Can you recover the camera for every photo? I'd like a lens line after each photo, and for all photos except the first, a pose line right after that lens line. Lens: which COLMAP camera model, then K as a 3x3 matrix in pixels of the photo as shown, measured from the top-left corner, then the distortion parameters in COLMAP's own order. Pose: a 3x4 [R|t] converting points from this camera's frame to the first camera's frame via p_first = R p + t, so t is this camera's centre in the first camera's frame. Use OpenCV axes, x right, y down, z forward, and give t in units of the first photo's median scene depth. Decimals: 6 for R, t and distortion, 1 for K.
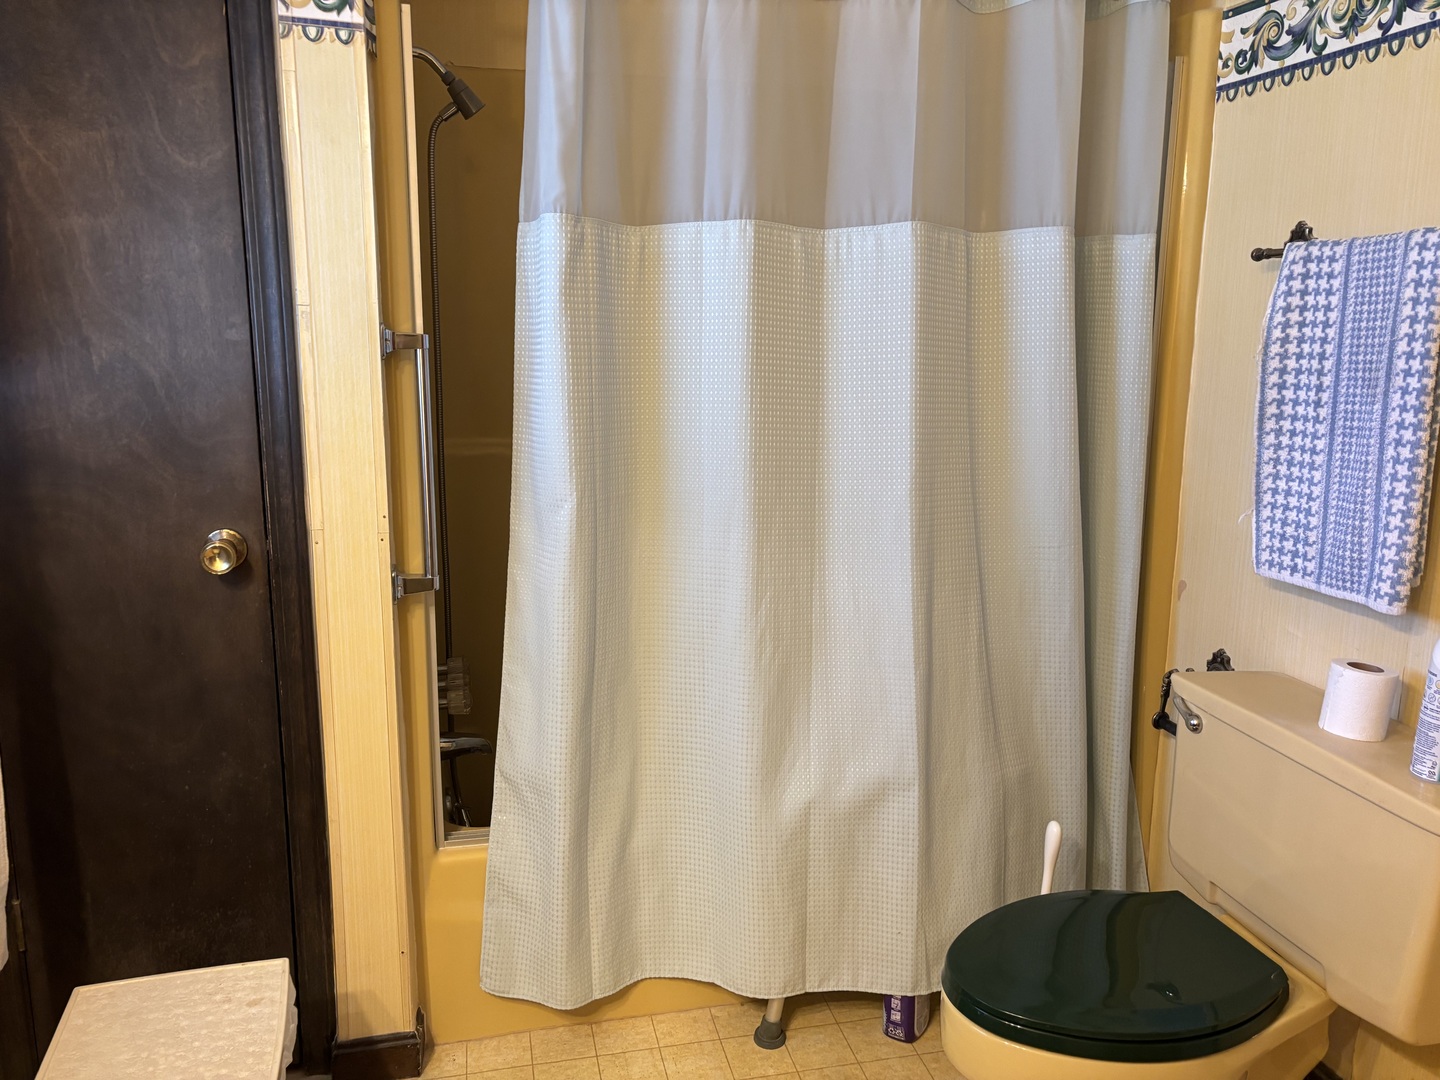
lens RADIAL K [[1081.4, 0, 710.5], [0, 1081.4, 541.1], [0, 0, 1]] dist [0.032424, -0.030581]
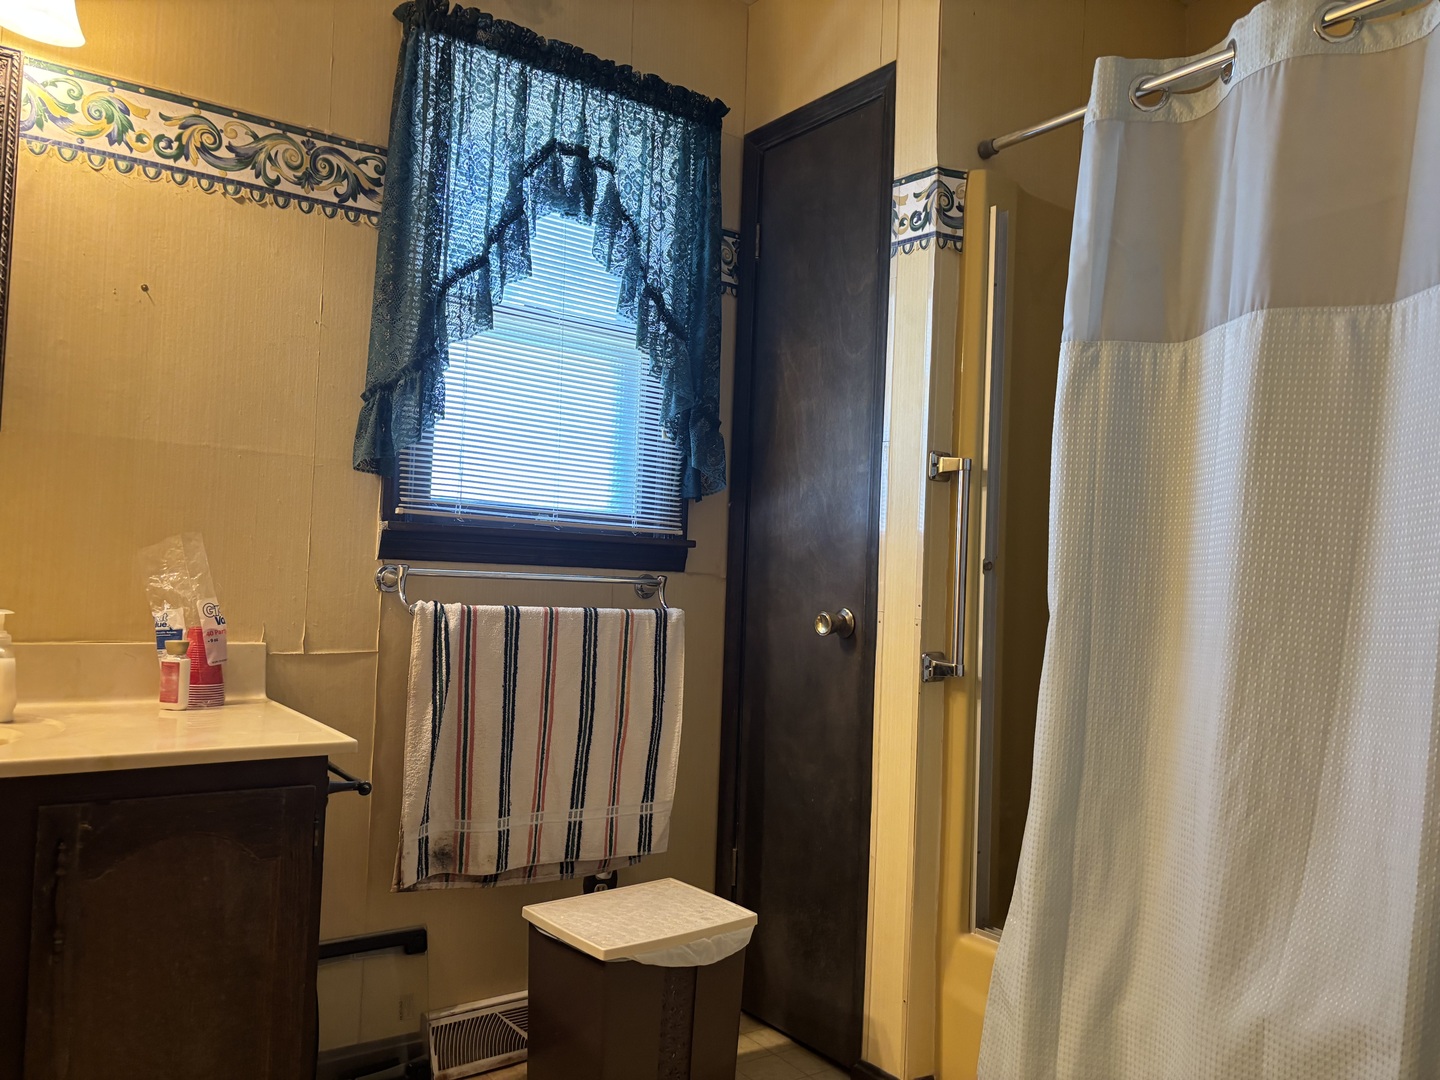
lens RADIAL K [[1081.4, 0, 710.5], [0, 1081.4, 541.1], [0, 0, 1]] dist [0.032424, -0.030581]
pose [[0.389127, -0.018801, -0.920992, 0.761023], [-0.207952, 0.972191, -0.107708, 0.090084], [0.897405, 0.233434, 0.374396, 0.331027]]
